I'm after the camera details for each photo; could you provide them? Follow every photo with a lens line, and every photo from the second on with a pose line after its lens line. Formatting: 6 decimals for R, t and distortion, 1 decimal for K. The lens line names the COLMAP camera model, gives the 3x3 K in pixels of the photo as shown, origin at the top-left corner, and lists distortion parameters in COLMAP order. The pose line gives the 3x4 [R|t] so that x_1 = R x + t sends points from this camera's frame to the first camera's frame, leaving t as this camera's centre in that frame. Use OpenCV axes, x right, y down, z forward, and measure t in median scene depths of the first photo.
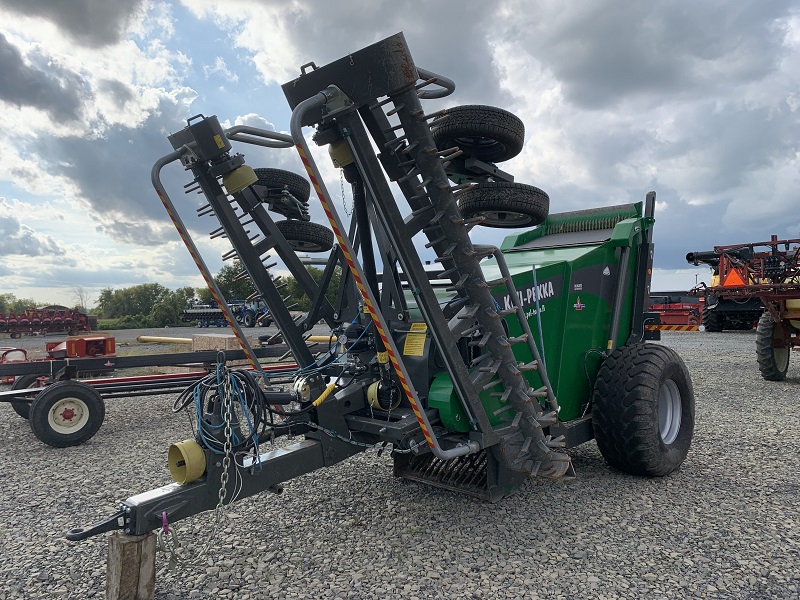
lens RADIAL K [[609.3, 0, 400.0], [0, 609.3, 300.0], [0, 0, 1]] dist [0.000052, -0.000139]
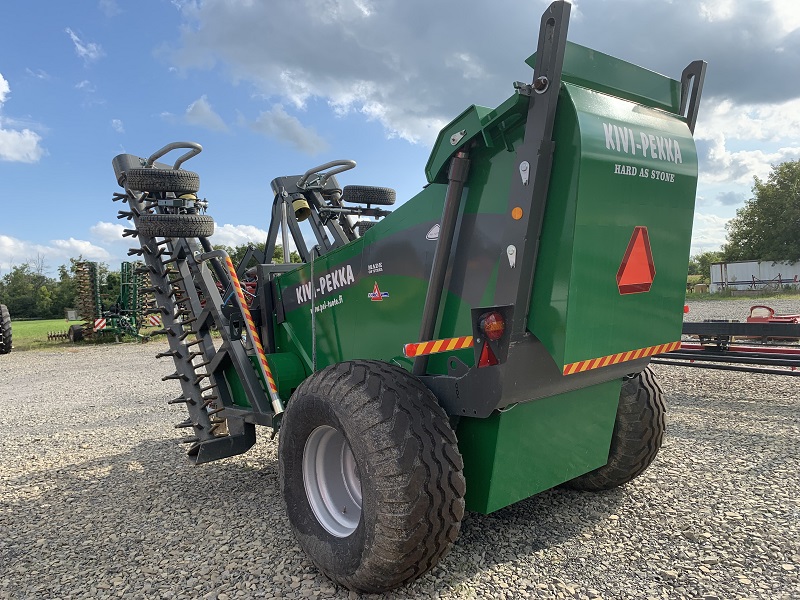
lens RADIAL K [[609.3, 0, 400.0], [0, 609.3, 300.0], [0, 0, 1]] dist [0.000052, -0.000139]
pose [[-0.094069, 0.035431, -0.994935, 1.036667], [0.069397, 0.997169, 0.028949, -0.003475], [0.993144, -0.066322, -0.096261, 1.159007]]
